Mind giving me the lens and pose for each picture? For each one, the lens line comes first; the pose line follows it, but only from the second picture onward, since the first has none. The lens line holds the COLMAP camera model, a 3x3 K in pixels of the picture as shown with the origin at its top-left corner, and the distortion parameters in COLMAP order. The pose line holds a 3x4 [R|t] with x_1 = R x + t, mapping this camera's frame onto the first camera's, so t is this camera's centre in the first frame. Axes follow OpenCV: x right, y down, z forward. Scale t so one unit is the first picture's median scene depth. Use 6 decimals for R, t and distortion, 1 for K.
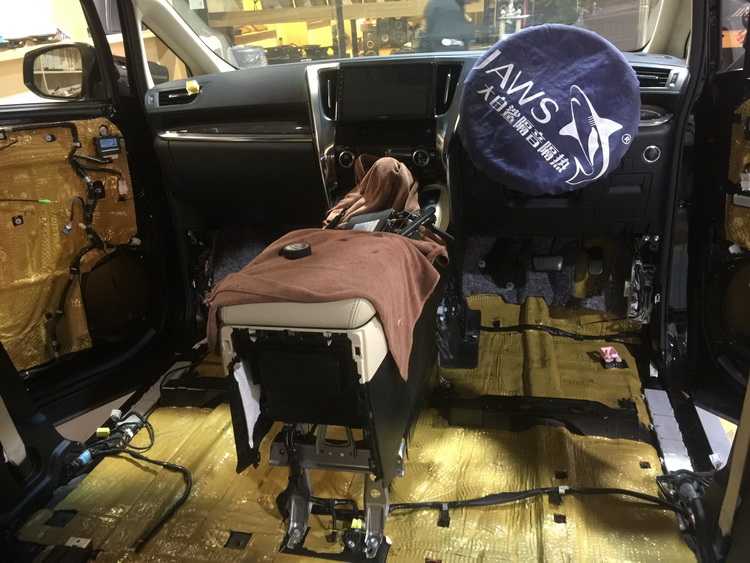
lens RADIAL K [[641.3, 0, 373.4], [0, 641.3, 274.5], [0, 0, 1]] dist [0.072329, -0.133286]
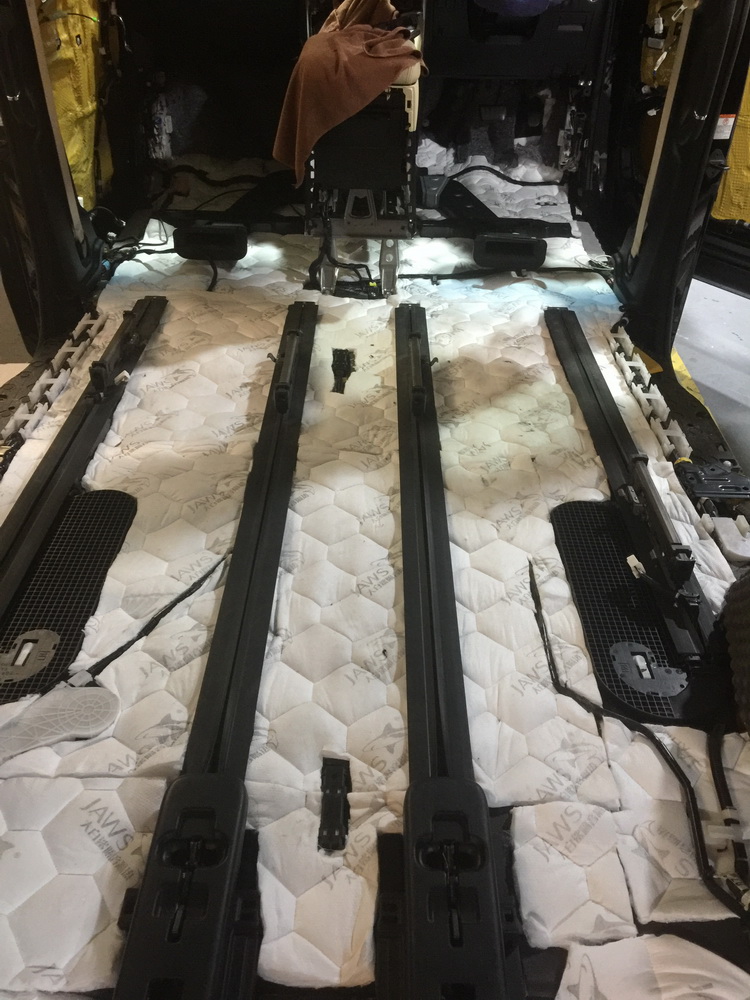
lens RADIAL K [[847.0, 0, 375.0], [0, 847.0, 500.0], [0, 0, 1]] dist [0.081809, -0.146098]
pose [[0.973163, -0.058999, 0.222426, -0.397958], [-0.001010, 0.965470, 0.260512, 0.330824], [-0.230116, -0.253746, 0.939500, -0.665553]]
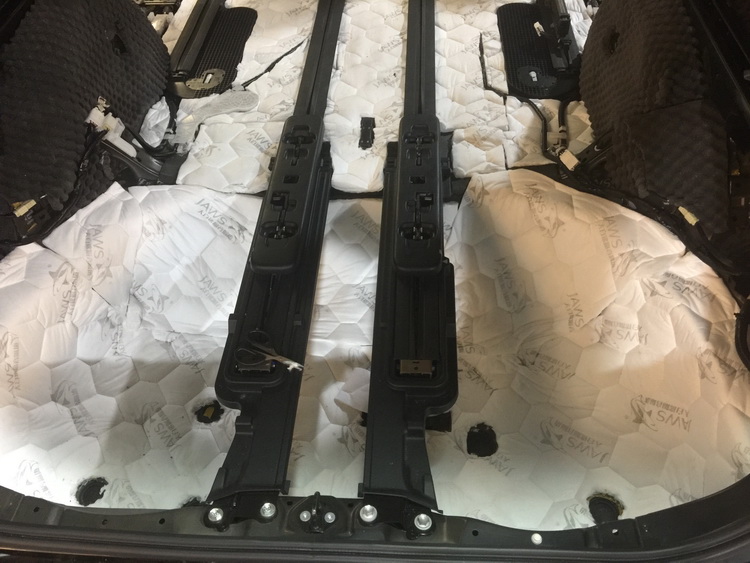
lens RADIAL K [[641.3, 0, 373.4], [0, 641.3, 274.5], [0, 0, 1]] dist [0.072329, -0.133286]
pose [[0.985673, -0.117684, 0.120823, -0.436553], [0.047216, 0.880236, 0.472182, 0.453080], [-0.161921, -0.459713, 0.873181, -1.114732]]
